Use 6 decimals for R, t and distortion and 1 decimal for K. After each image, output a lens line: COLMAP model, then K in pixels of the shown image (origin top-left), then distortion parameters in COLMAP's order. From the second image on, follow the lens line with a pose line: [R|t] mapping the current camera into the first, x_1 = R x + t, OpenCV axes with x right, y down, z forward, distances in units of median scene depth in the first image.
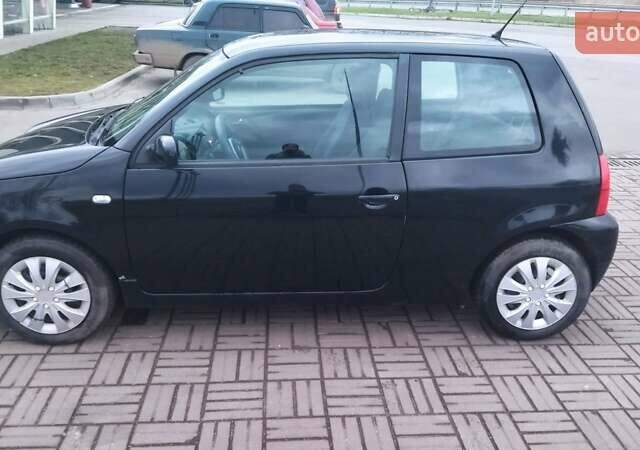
lens RADIAL K [[588.6, 0, 320.0], [0, 588.6, 225.0], [0, 0, 1]] dist [0.063296, -0.004072]
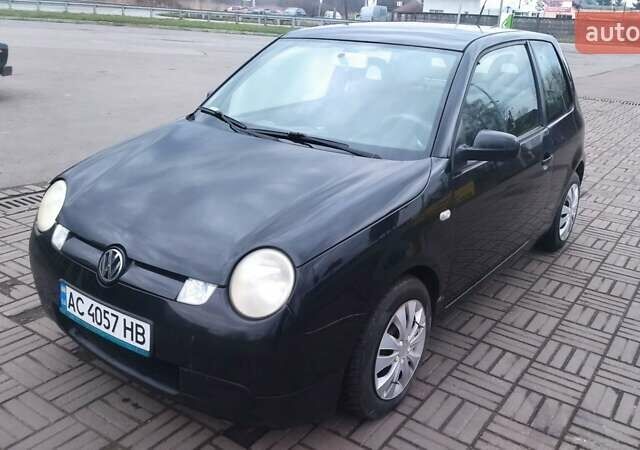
lens RADIAL K [[591.4, 0, 326.5], [0, 591.4, 226.6], [0, 0, 1]] dist [0.178873, -0.295233]
pose [[0.635203, -0.253961, 0.729398, -1.083854], [0.255751, 0.960277, 0.111626, -0.161069], [-0.728772, 0.115639, 0.674921, 0.500709]]
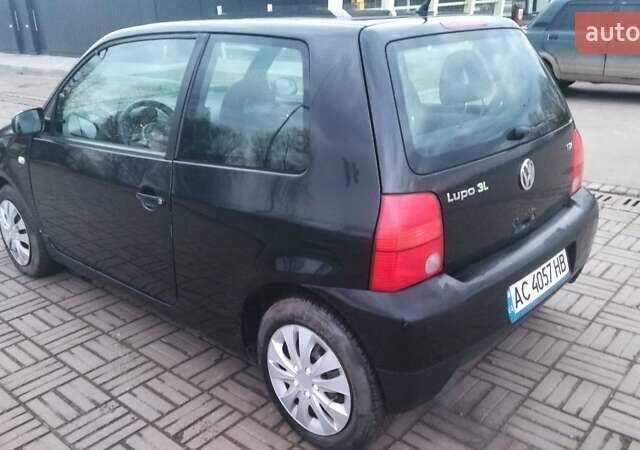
lens RADIAL K [[591.4, 0, 326.5], [0, 591.4, 226.6], [0, 0, 1]] dist [0.178873, -0.295233]
pose [[0.696518, 0.195640, -0.690353, 0.877856], [-0.211451, 0.975352, 0.063067, -0.113141], [0.685675, 0.102048, 0.720719, 0.529895]]
